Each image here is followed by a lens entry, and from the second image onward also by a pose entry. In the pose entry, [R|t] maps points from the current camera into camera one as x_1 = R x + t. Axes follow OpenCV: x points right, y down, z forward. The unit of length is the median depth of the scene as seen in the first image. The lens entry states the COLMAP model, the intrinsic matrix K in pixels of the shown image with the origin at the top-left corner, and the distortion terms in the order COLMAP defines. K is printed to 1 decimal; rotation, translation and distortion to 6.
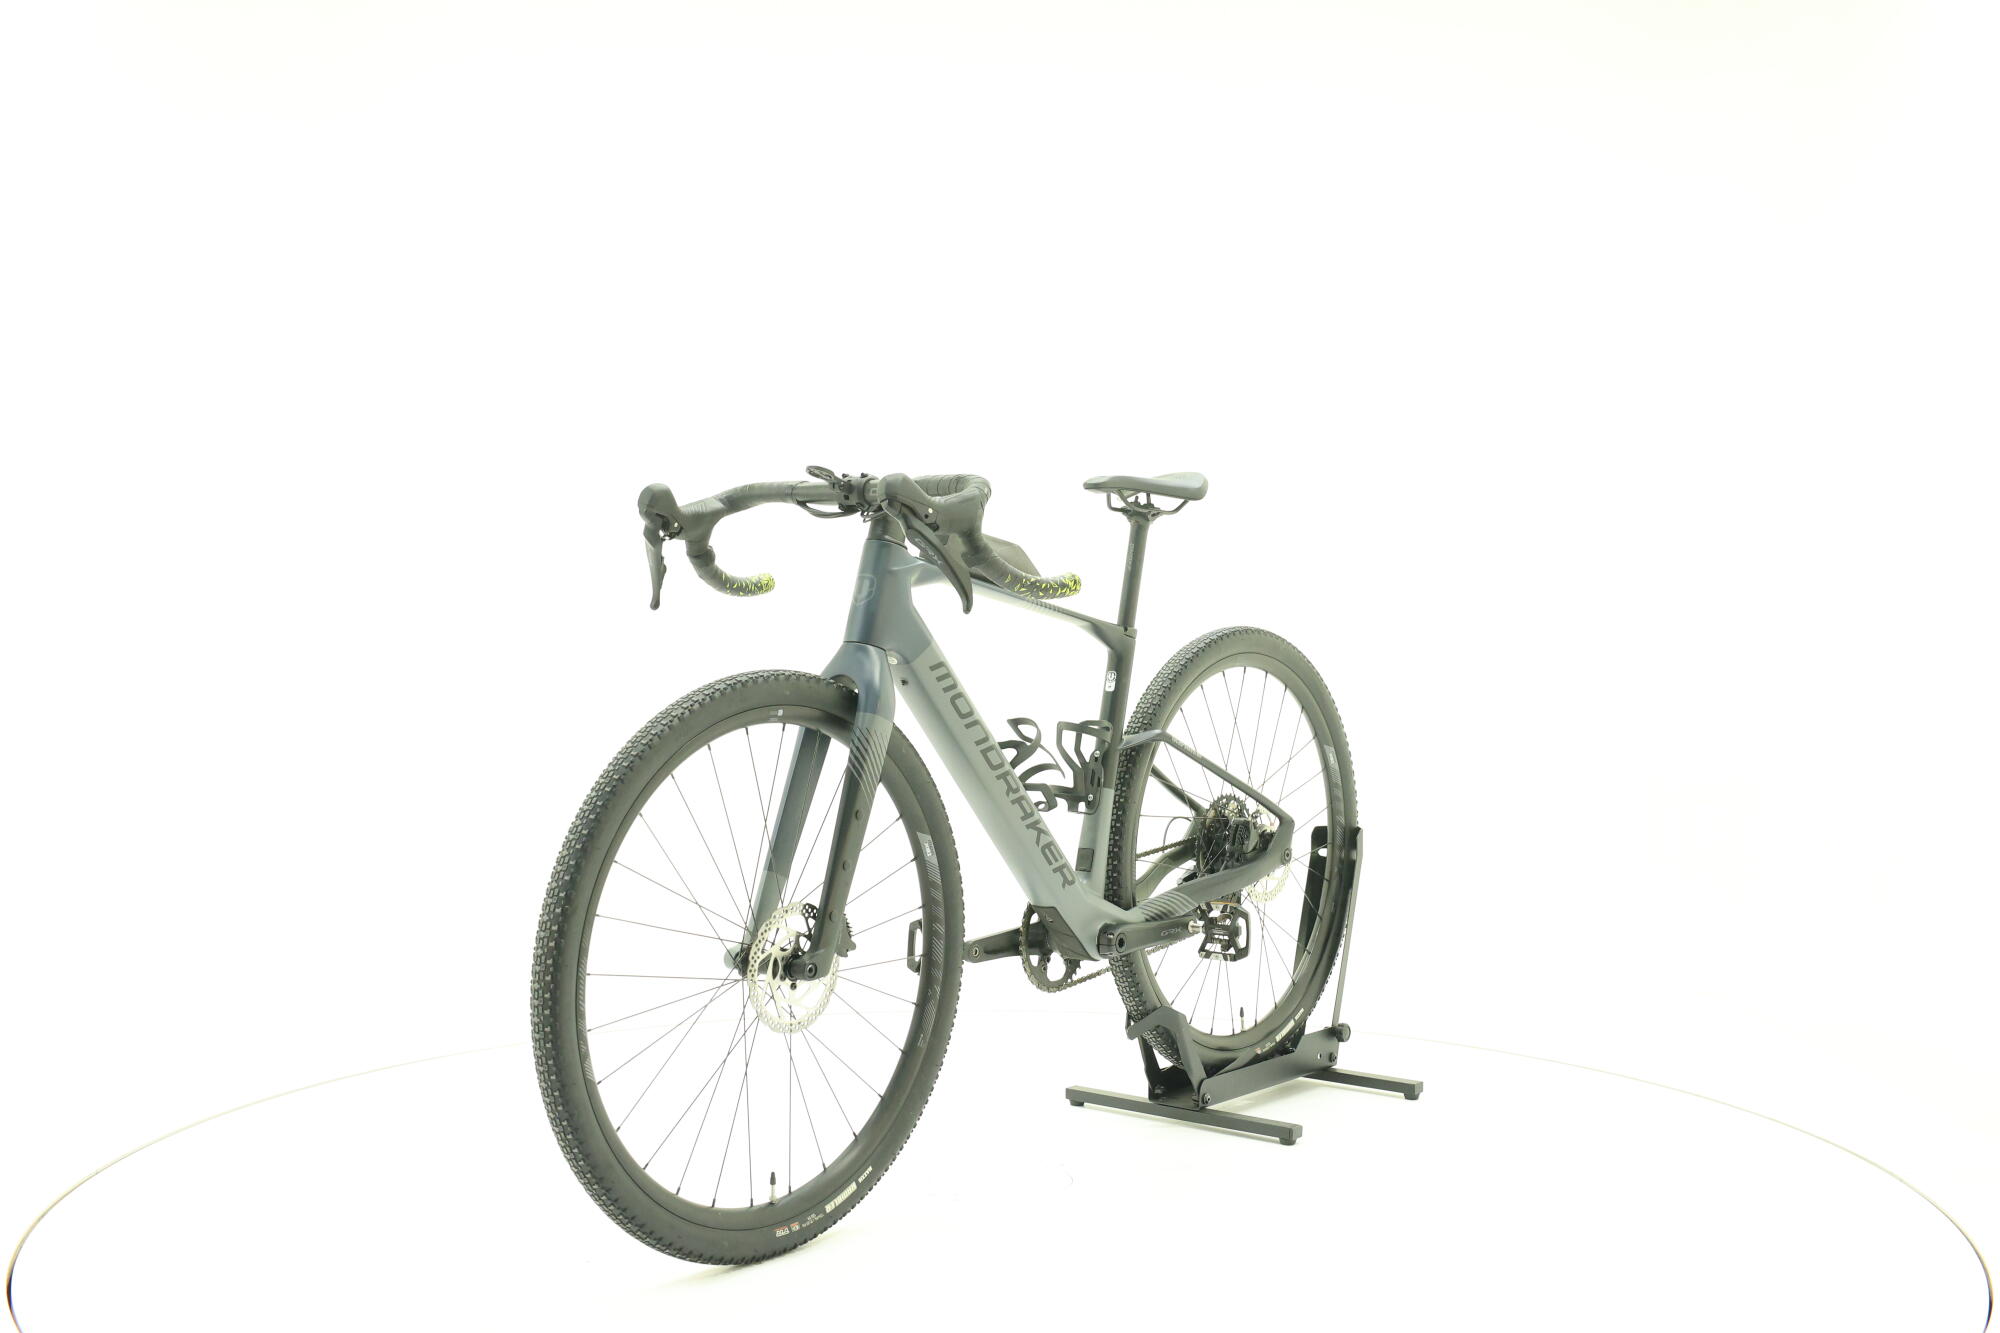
lens RADIAL K [[2170.7, 0, 994.1], [0, 2170.7, 670.7], [0, 0, 1]] dist [0.022735, 0.000000]
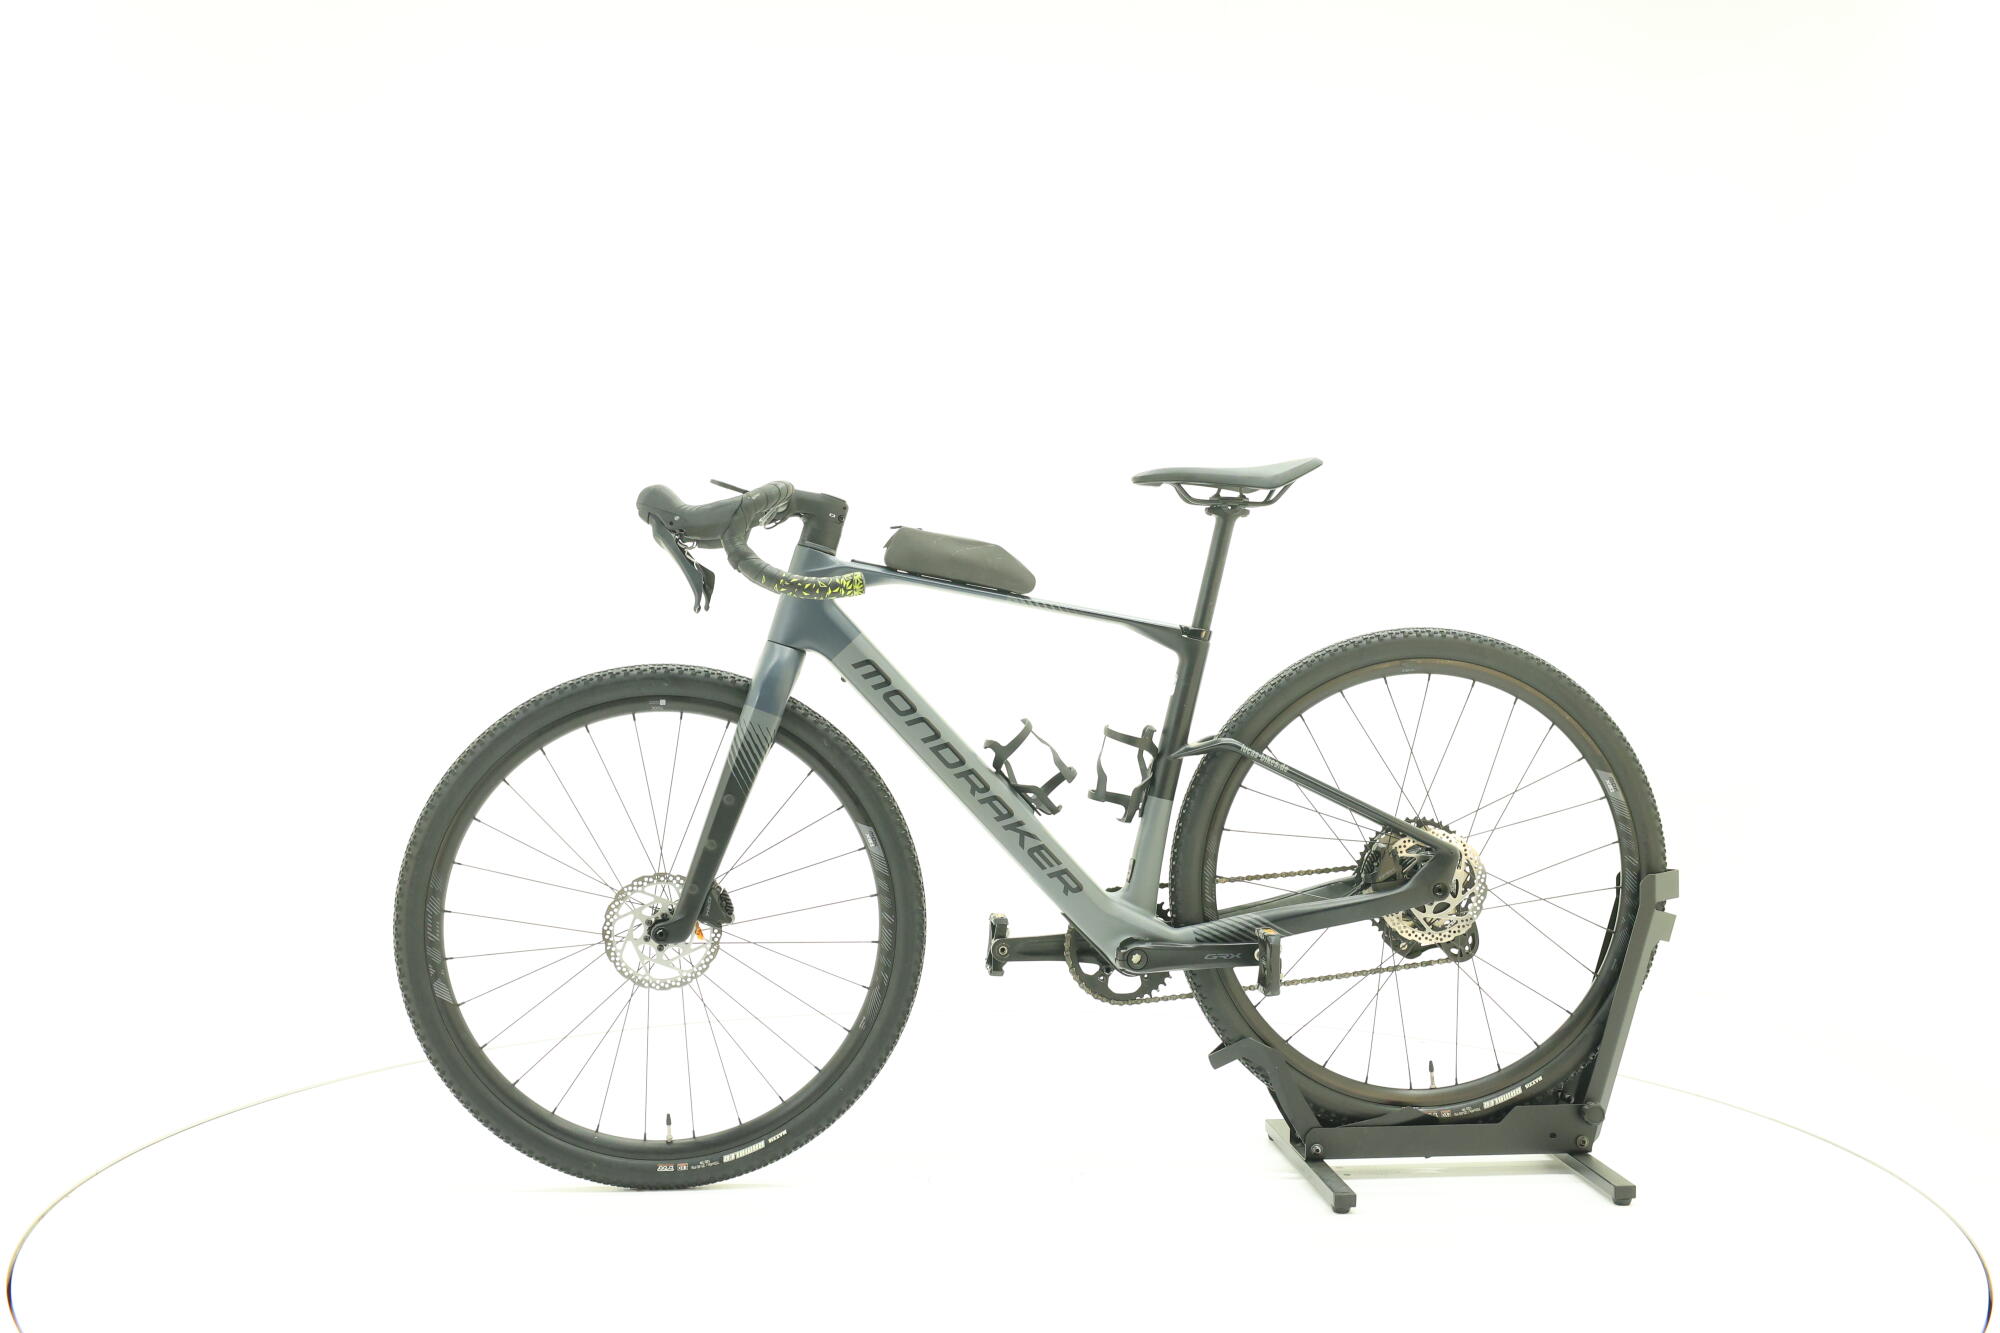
lens RADIAL K [[2170.7, 0, 991.0], [0, 2170.7, 660.7], [0, 0, 1]] dist [0.022735, 0.000000]
pose [[0.707927, 0.016286, -0.706098, 0.719764], [-0.020153, 0.999793, 0.002854, -0.007514], [0.705998, 0.012209, 0.708108, 0.292223]]
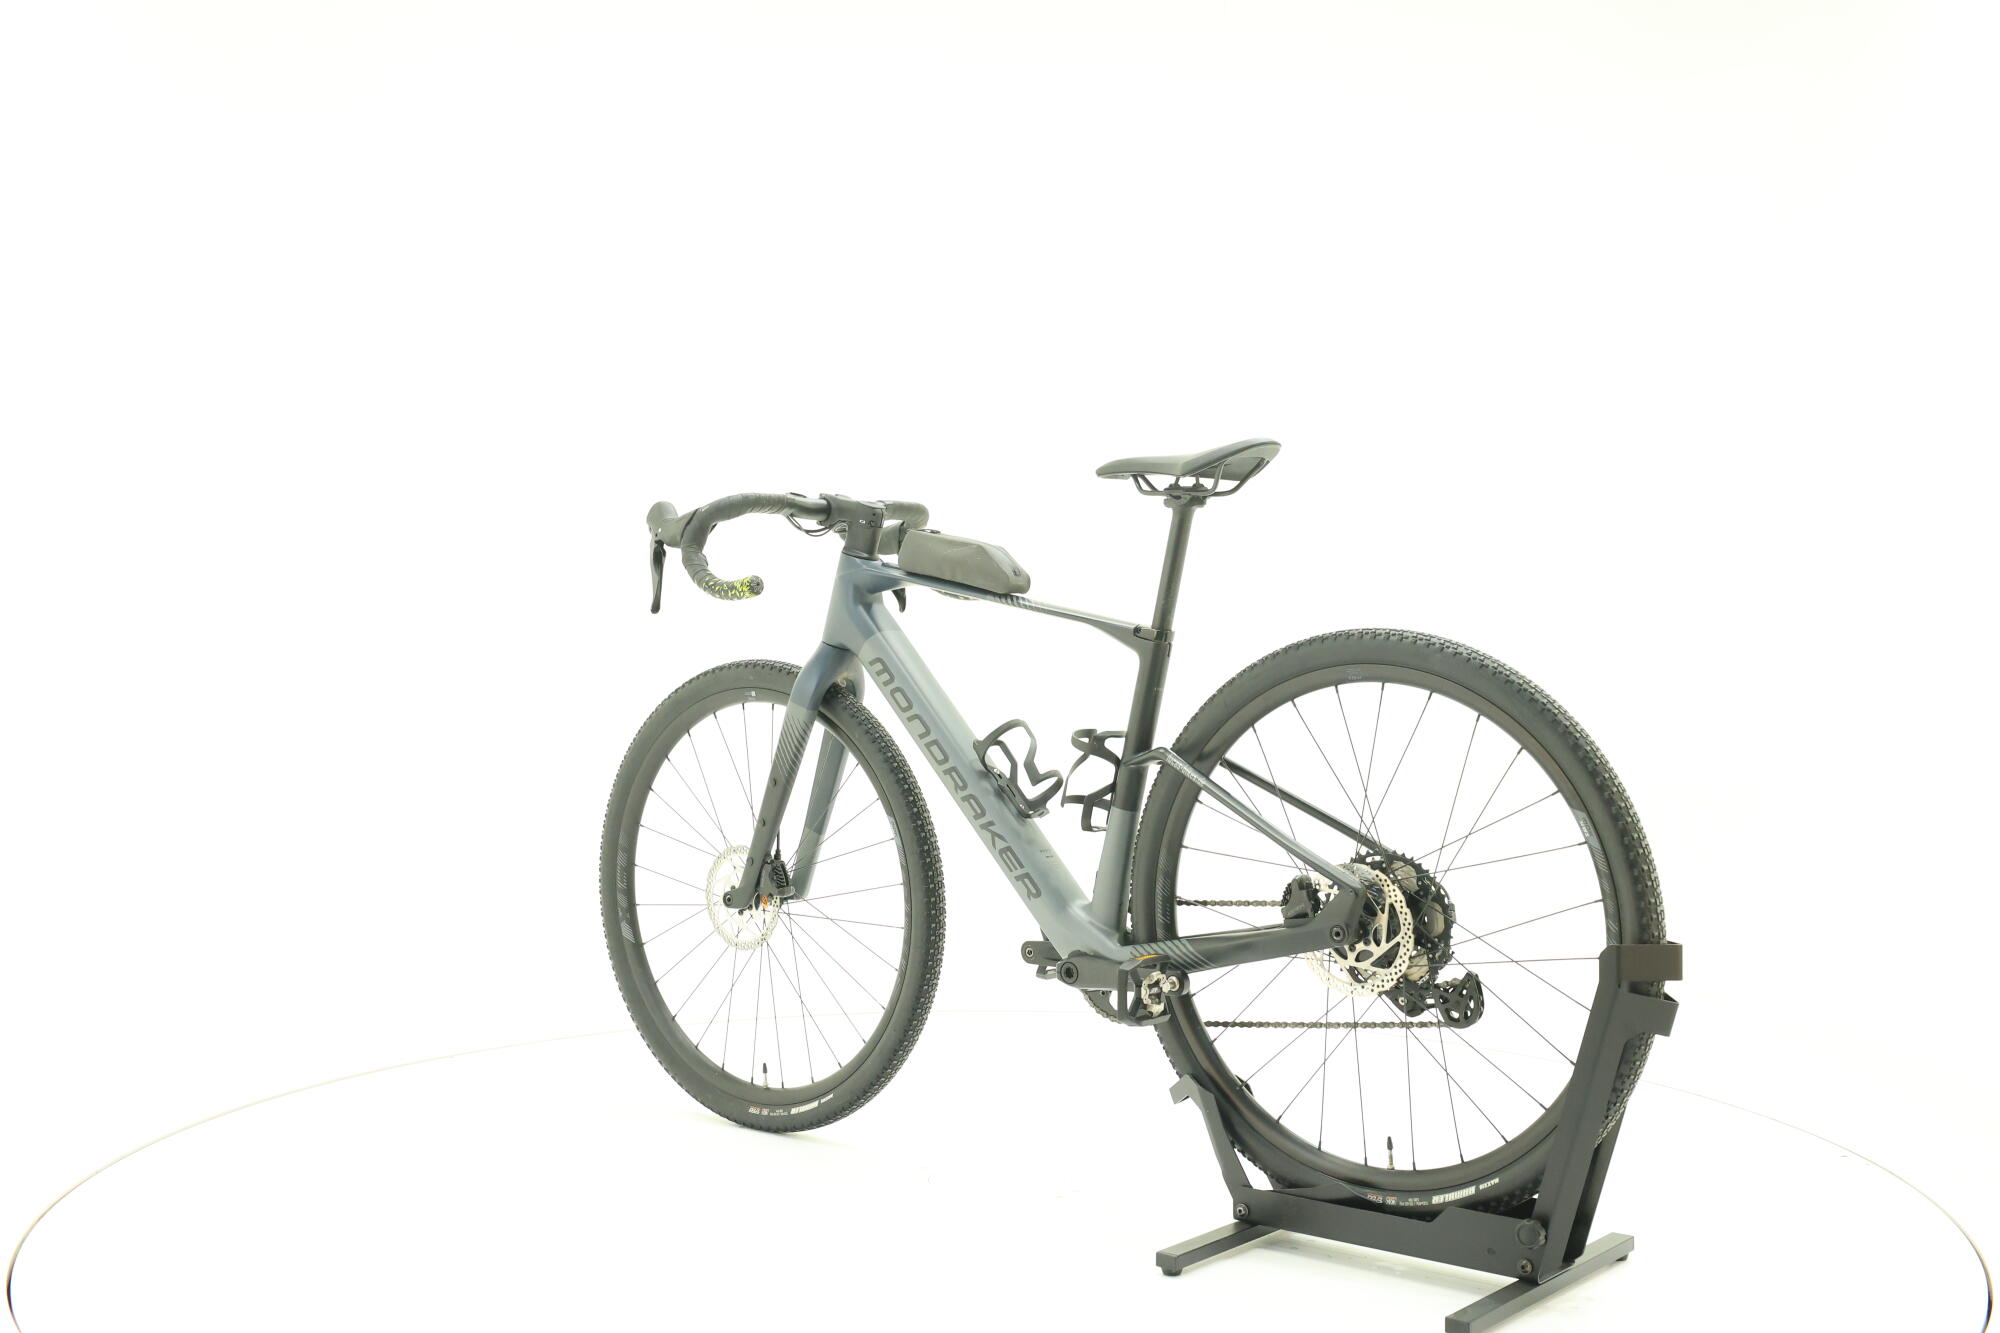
lens RADIAL K [[2170.7, 0, 999.5], [0, 2170.7, 674.3], [0, 0, 1]] dist [0.022735, 0.000000]
pose [[-0.011952, 0.018335, -0.999760, 1.022640], [-0.031464, 0.999330, 0.018704, -0.017385], [0.999433, 0.031680, -0.011367, 1.028146]]
